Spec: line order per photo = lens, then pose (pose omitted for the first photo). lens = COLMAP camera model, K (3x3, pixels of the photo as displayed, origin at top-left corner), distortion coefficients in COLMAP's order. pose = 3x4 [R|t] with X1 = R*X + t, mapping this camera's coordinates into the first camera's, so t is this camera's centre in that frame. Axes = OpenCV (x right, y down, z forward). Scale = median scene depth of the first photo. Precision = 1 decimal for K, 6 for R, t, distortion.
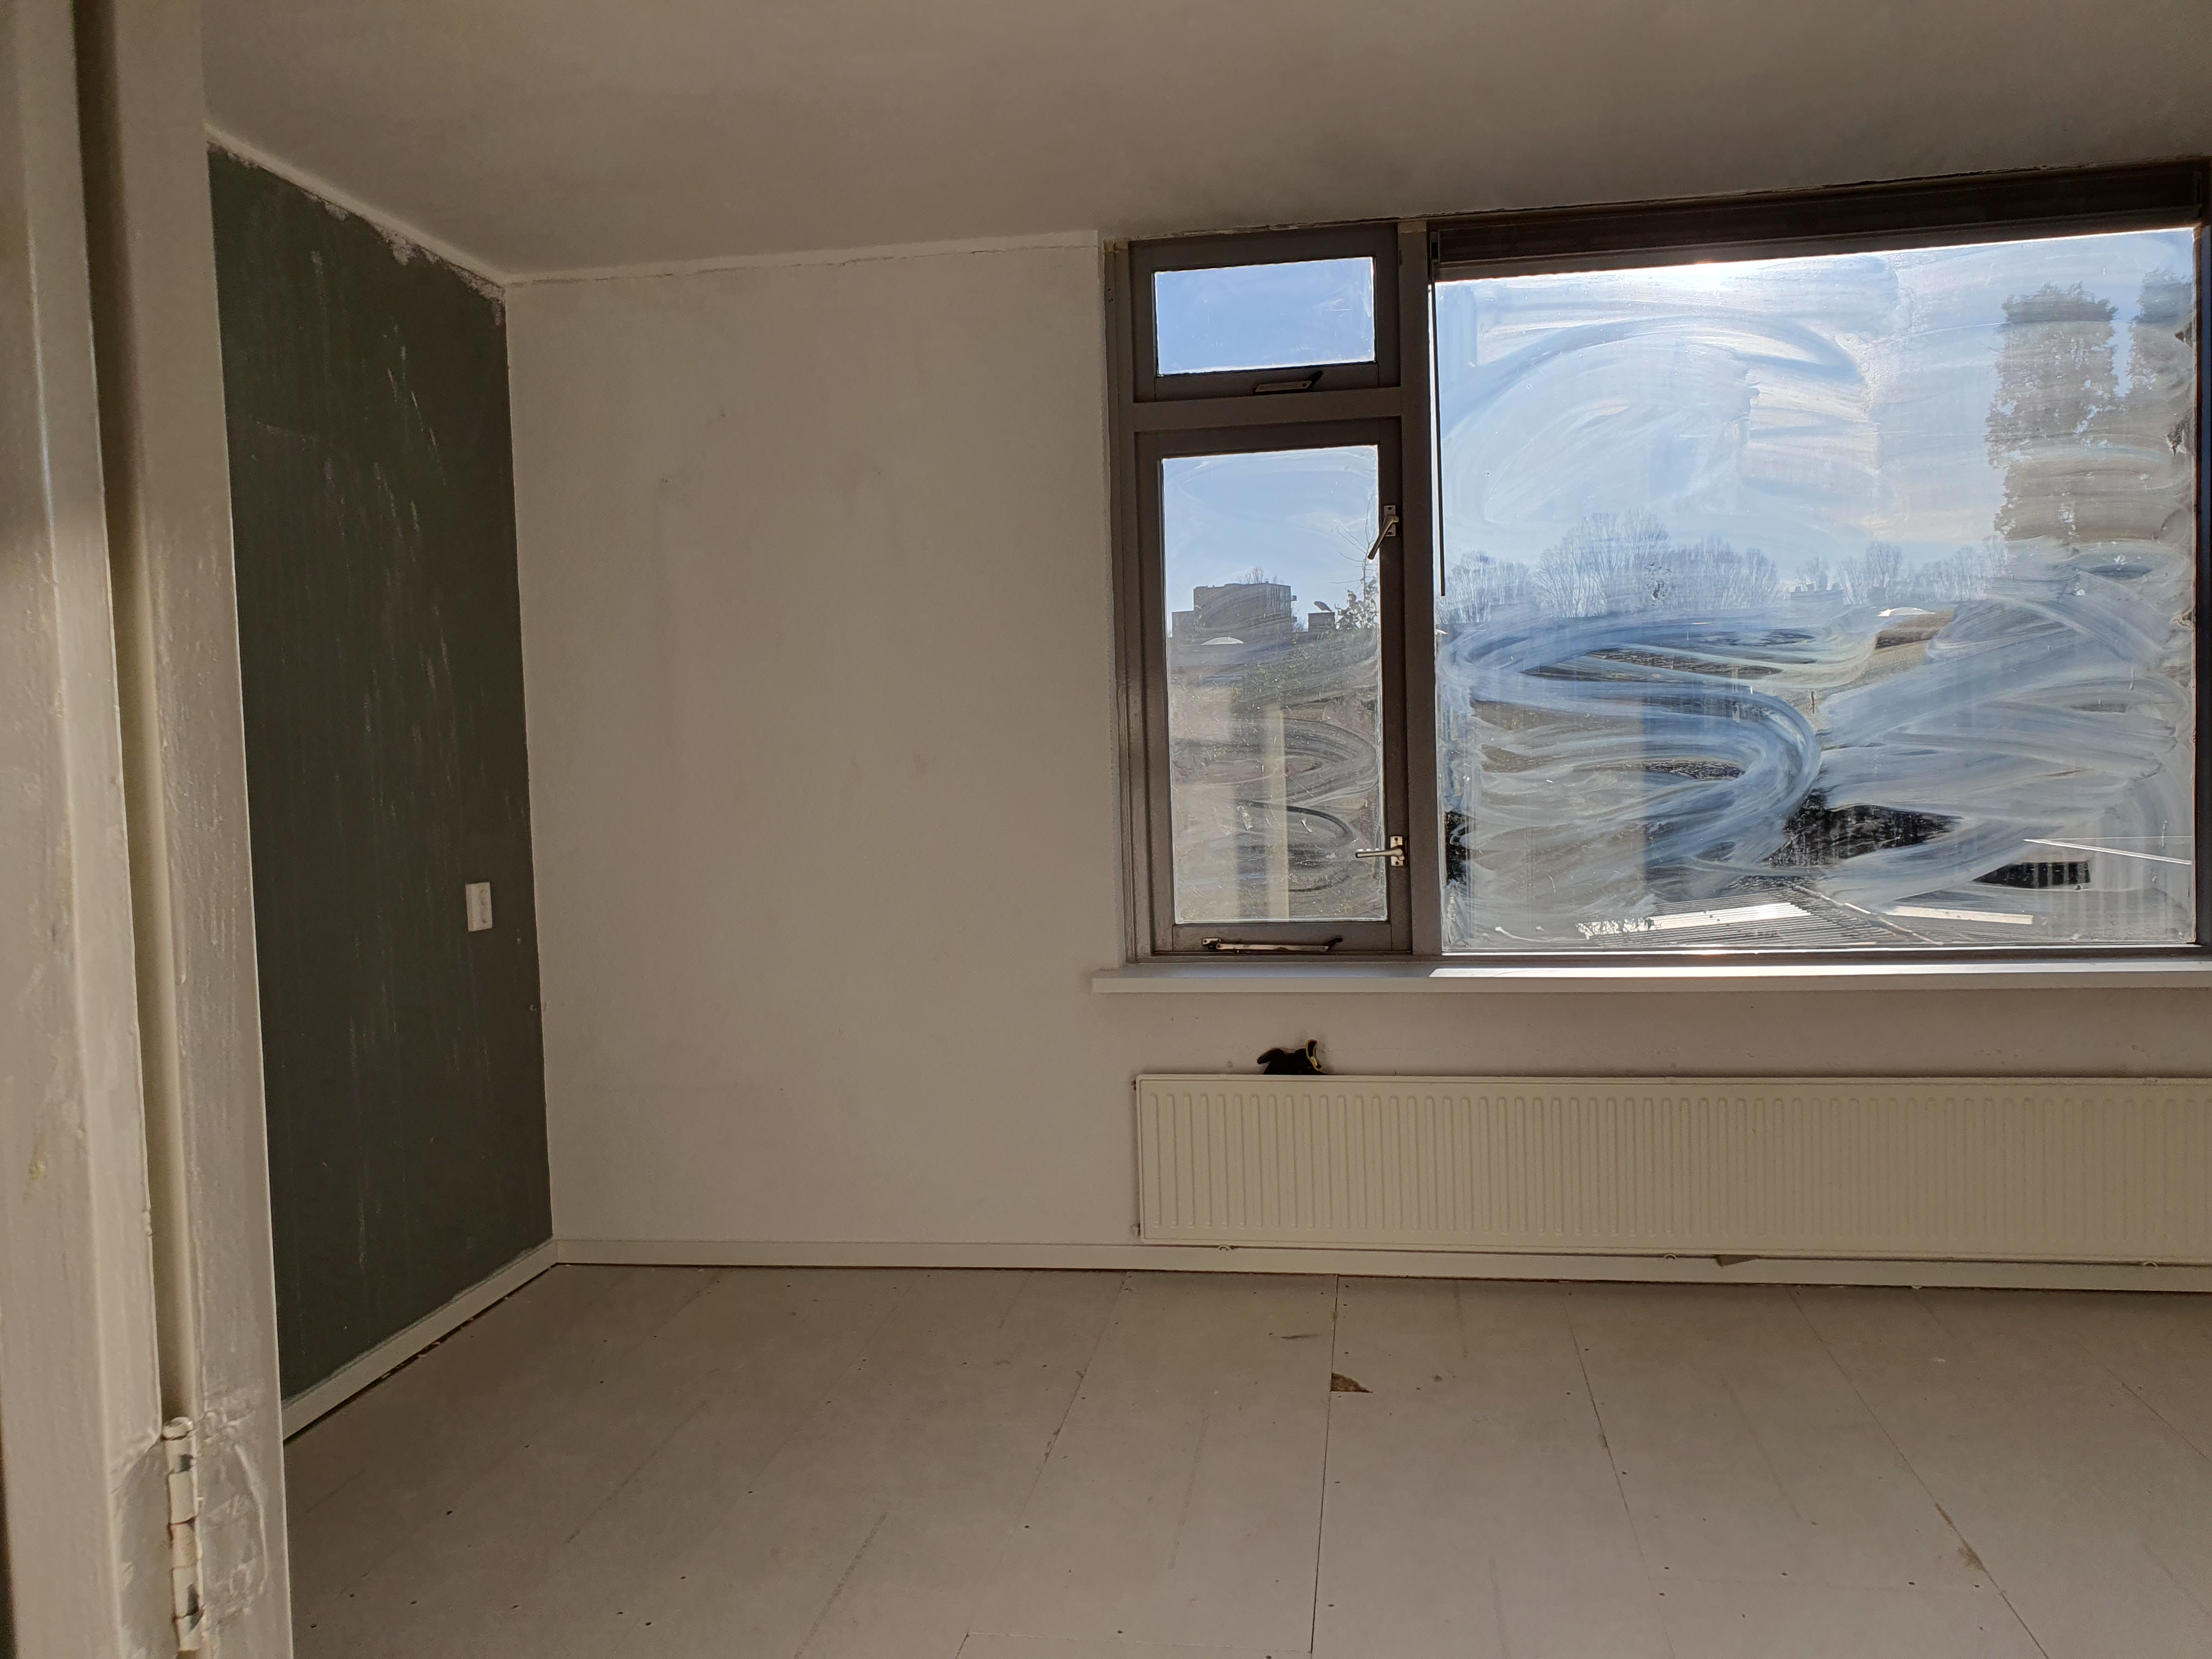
lens RADIAL K [[1703.4, 0, 1119.9], [0, 1703.4, 823.2], [0, 0, 1]] dist [0.014812, 0.001657]
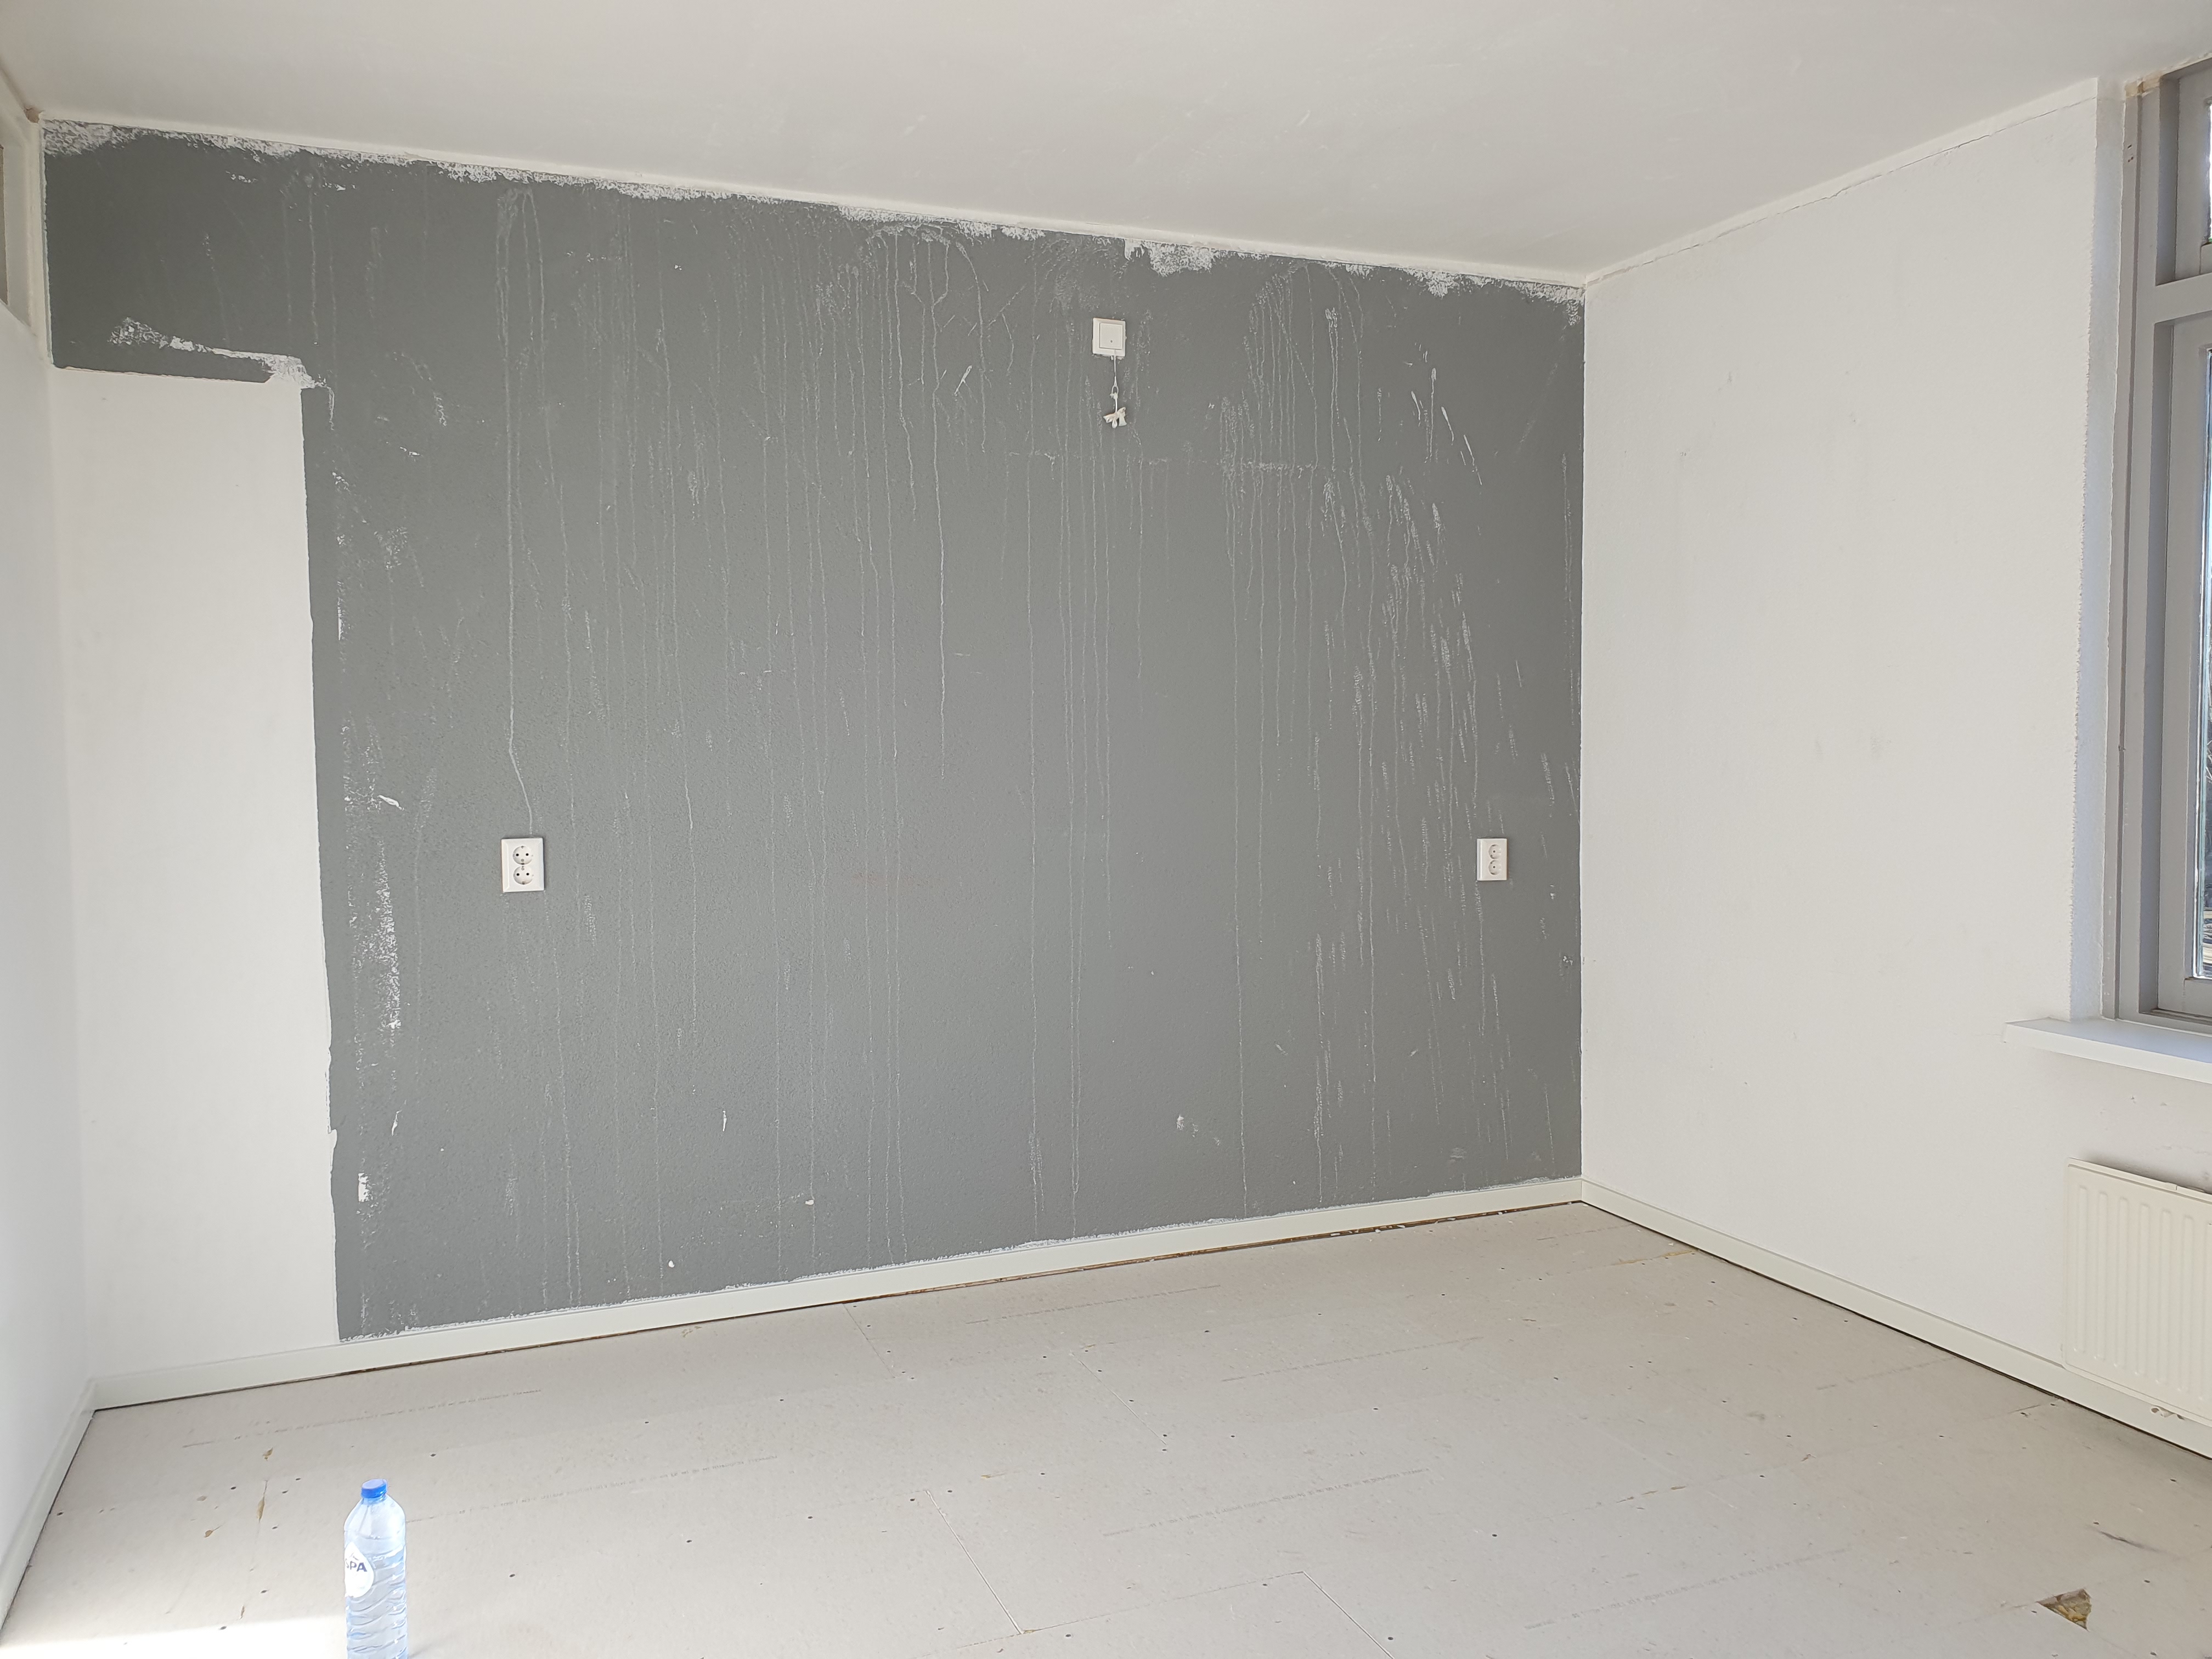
lens RADIAL K [[1703.4, 0, 1114.6], [0, 1703.4, 828.5], [0, 0, 1]] dist [0.014812, 0.001657]
pose [[0.514577, 0.085053, -0.853215, 0.454236], [-0.053705, 0.996311, 0.066929, -0.033556], [0.855761, 0.011382, 0.517247, 0.212184]]
